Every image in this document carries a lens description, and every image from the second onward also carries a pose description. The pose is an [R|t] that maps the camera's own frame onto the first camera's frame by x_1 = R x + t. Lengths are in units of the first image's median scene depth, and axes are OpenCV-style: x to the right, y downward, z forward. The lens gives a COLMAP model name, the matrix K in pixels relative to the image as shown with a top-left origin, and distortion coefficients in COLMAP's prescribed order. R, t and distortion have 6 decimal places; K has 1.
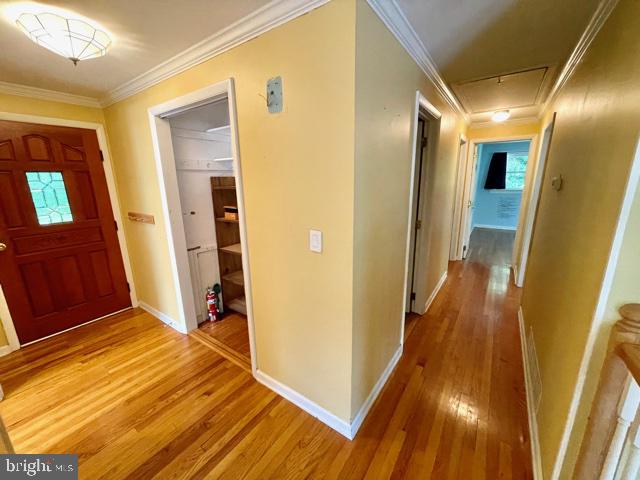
lens RADIAL K [[258.6, 0, 321.7], [0, 258.6, 240.0], [0, 0, 1]] dist [-0.002187, 0.001008]
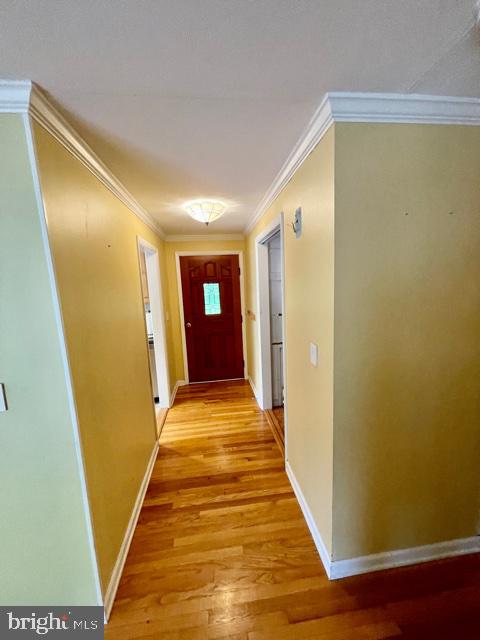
lens RADIAL K [[258.6, 0, 241.6], [0, 258.6, 324.8], [0, 0, 1]] dist [-0.002187, 0.001008]
pose [[0.666988, 0.104610, -0.737688, 0.333633], [-0.138470, 0.990250, 0.015226, -0.057962], [0.732088, 0.091992, 0.674970, 0.050547]]
